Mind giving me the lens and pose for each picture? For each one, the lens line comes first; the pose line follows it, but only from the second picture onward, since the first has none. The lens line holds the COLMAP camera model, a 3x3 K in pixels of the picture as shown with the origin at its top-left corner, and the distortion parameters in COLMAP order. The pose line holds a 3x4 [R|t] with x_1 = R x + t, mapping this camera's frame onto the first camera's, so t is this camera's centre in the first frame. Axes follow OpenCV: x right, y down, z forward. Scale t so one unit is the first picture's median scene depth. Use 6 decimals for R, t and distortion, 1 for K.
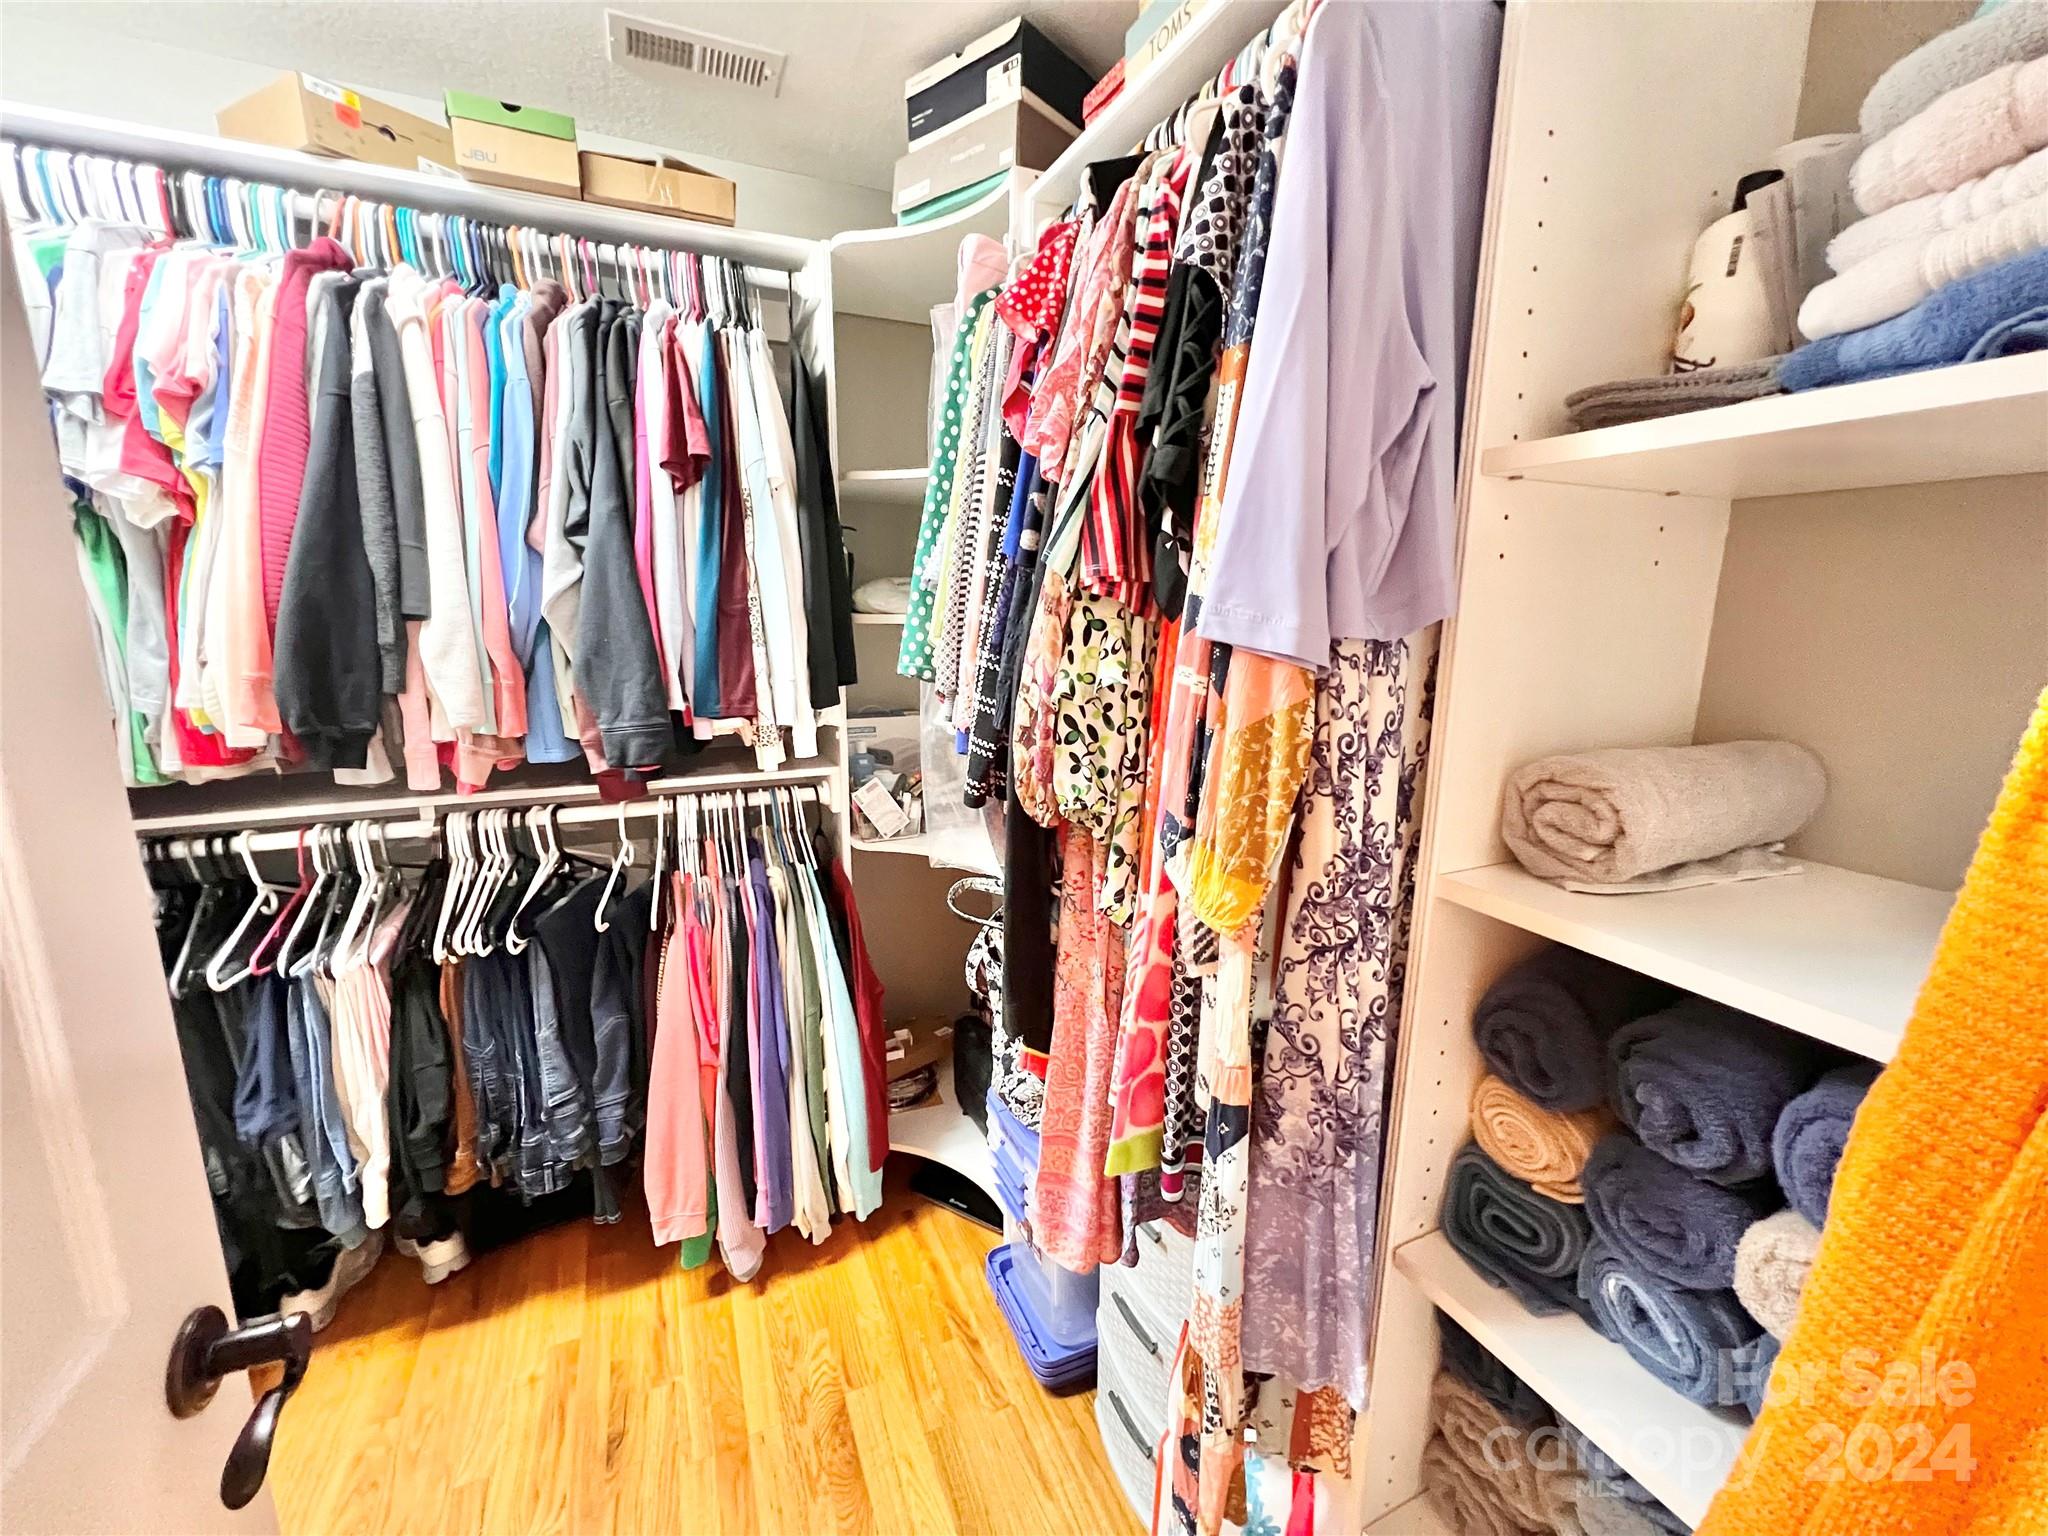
lens RADIAL K [[823.7, 0, 1023.2], [0, 823.7, 765.0], [0, 0, 1]] dist [-0.003372, 0.001073]
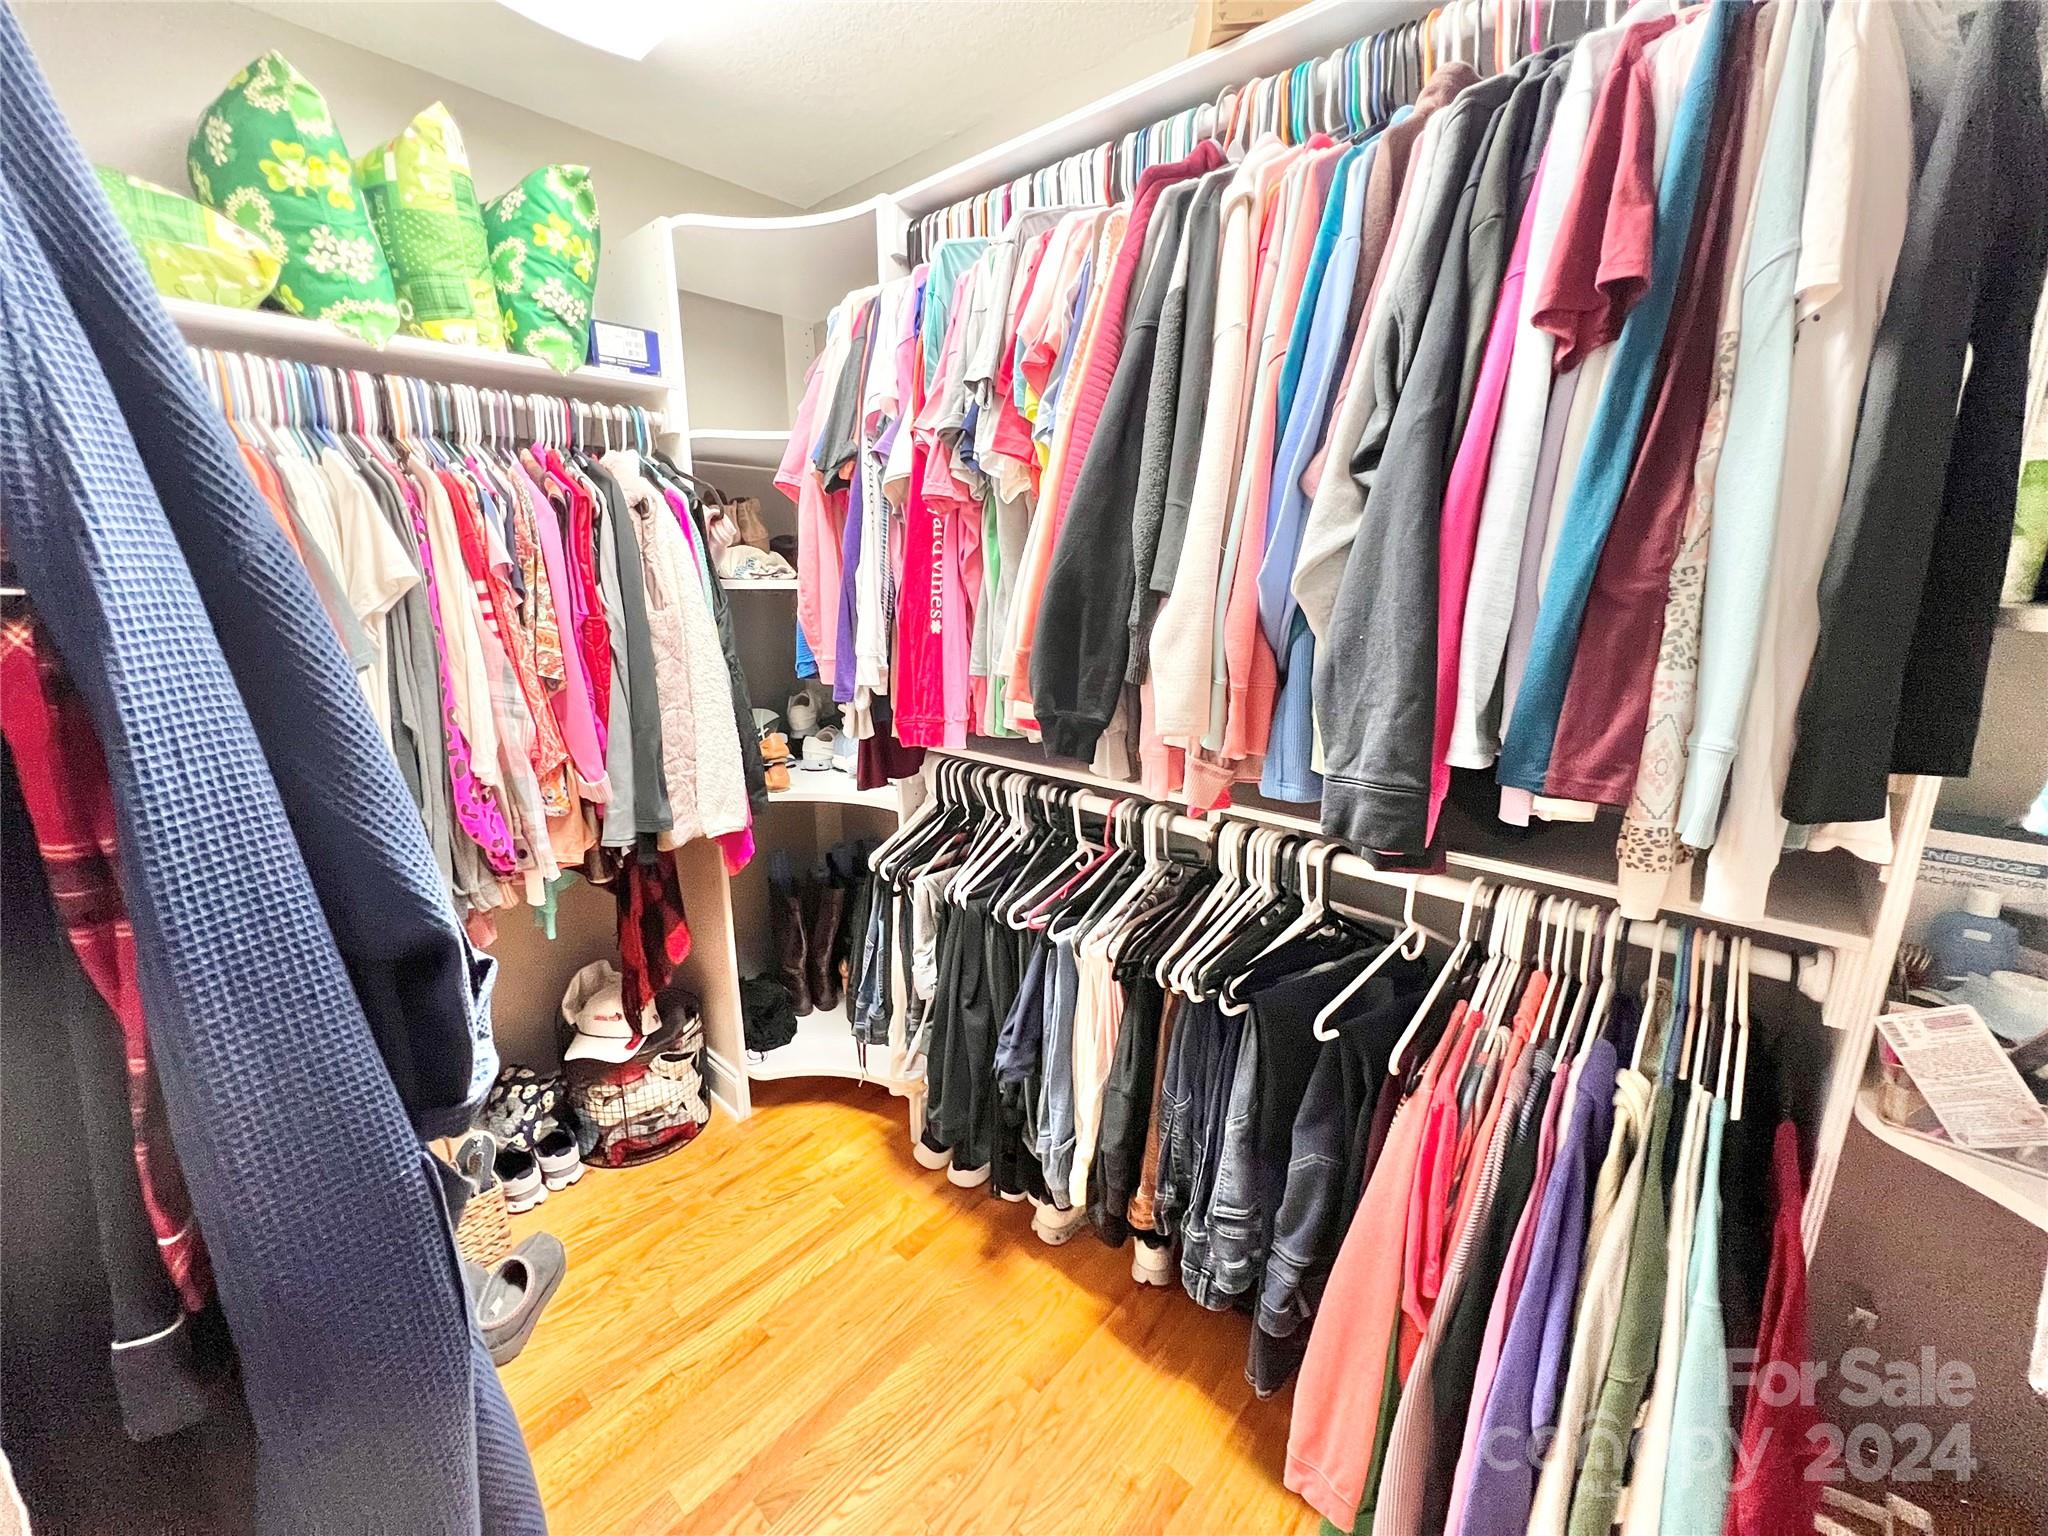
lens RADIAL K [[823.7, 0, 1013.4], [0, 823.7, 758.6], [0, 0, 1]] dist [-0.003372, 0.001073]
pose [[0.405397, 0.203119, -0.891289, -0.034833], [-0.178343, 0.973840, 0.140814, -0.086893], [0.896575, 0.101870, 0.431016, 0.425612]]
